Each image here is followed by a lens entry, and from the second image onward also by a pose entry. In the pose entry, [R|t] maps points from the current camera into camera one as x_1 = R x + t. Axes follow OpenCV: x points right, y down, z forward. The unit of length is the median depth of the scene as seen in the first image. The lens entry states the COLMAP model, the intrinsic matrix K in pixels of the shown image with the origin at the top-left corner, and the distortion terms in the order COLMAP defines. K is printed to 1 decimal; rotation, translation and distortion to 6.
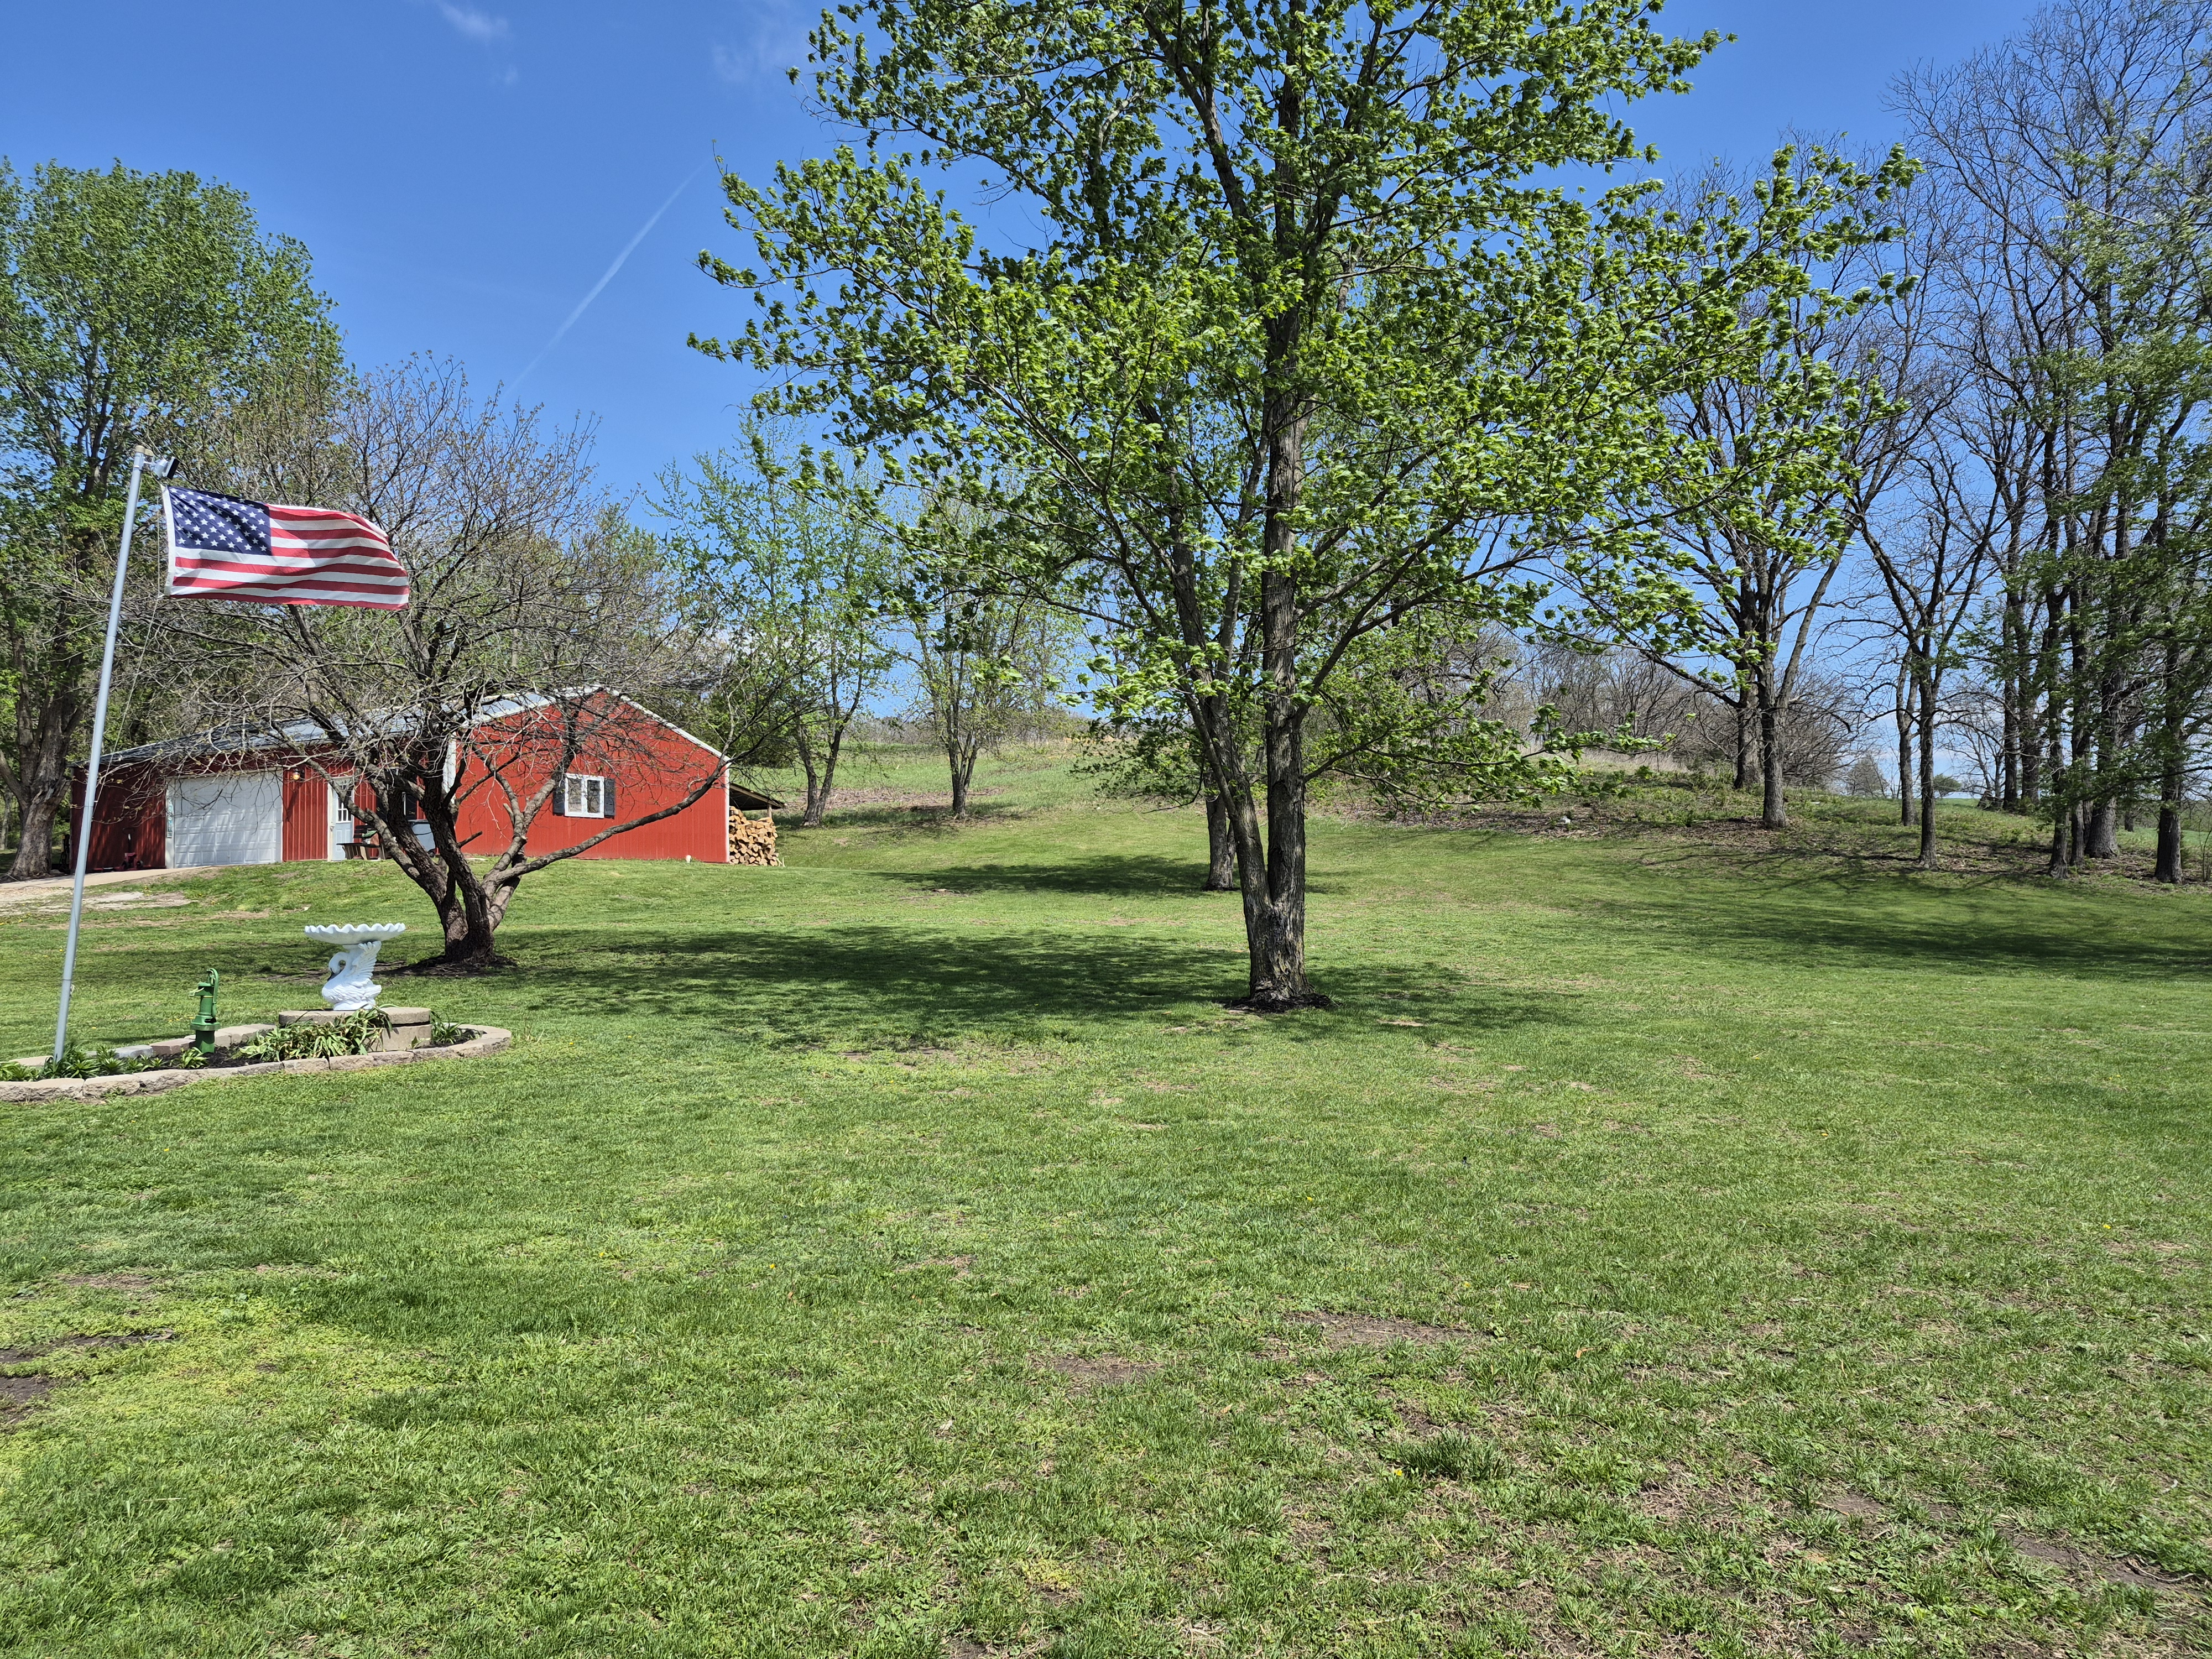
lens RADIAL K [[1478.9, 0, 1106.0], [0, 1478.9, 829.5], [0, 0, 1]] dist [-0.004915, -0.005290]
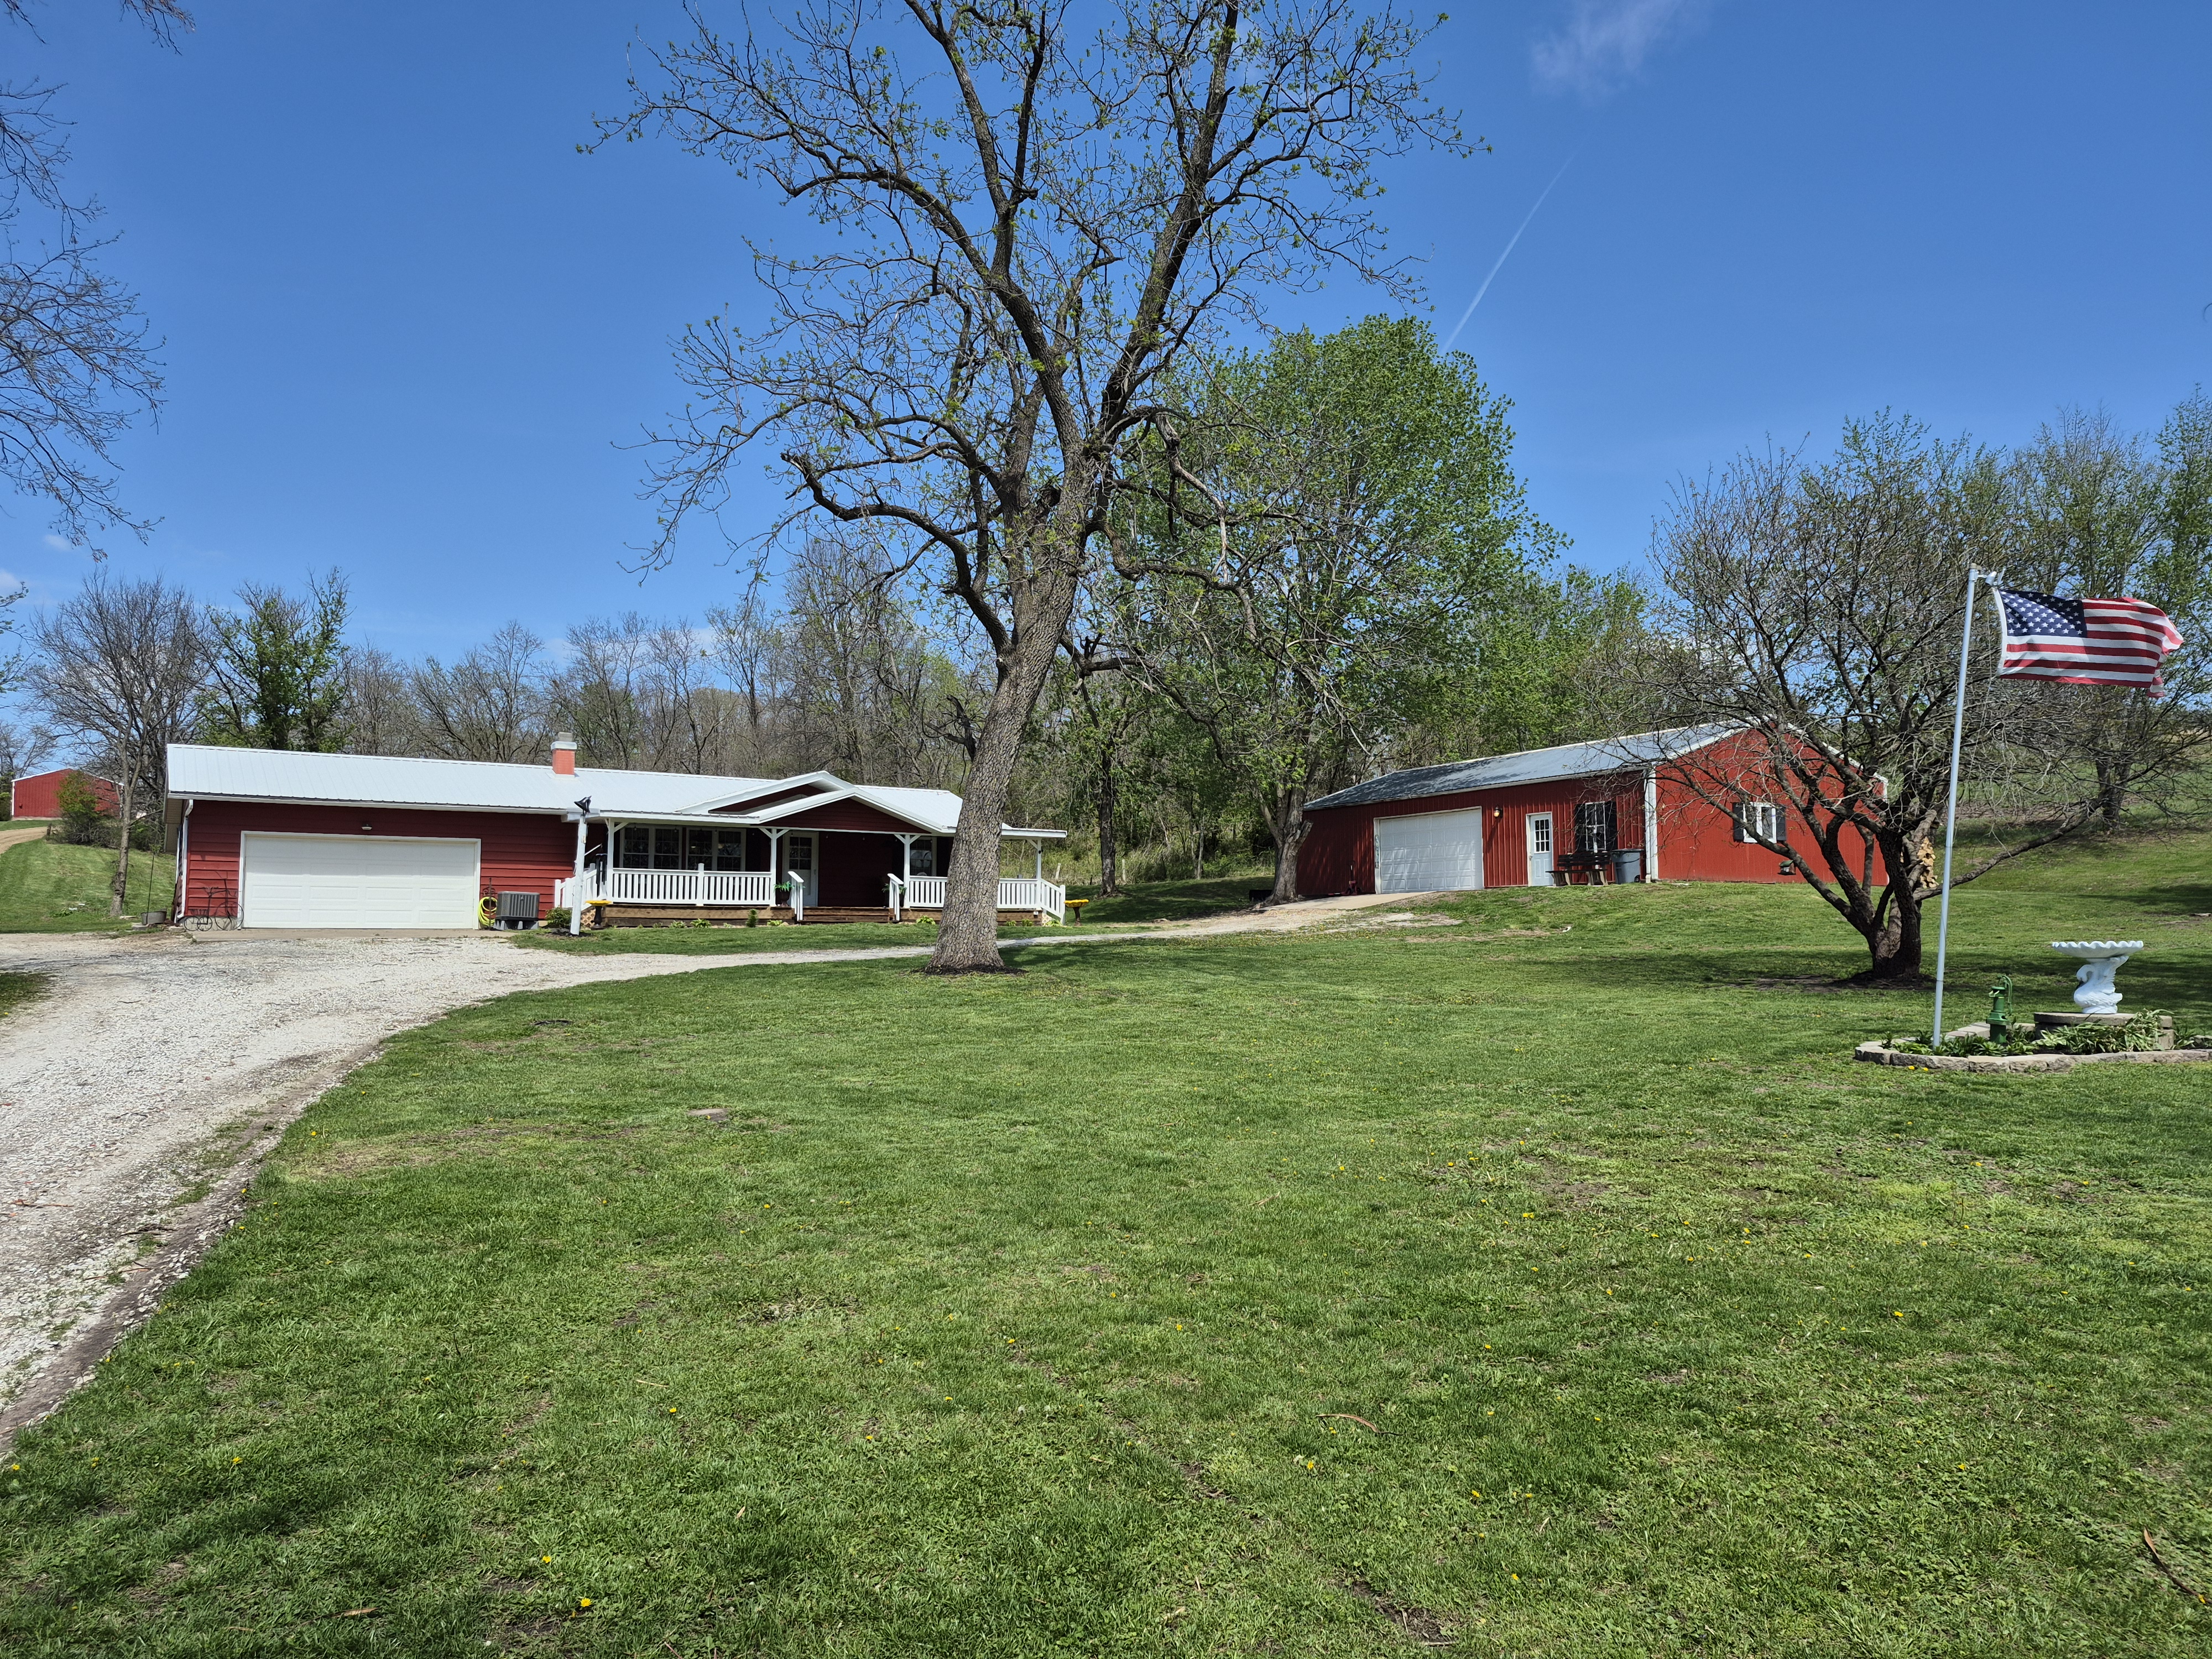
lens RADIAL K [[1478.9, 0, 1106.0], [0, 1478.9, 829.5], [0, 0, 1]] dist [-0.004915, -0.005290]
pose [[0.814887, -0.027918, -0.578947, -0.213294], [0.018838, 0.999587, -0.021686, -0.006019], [0.579314, 0.006766, 0.815077, -0.184606]]
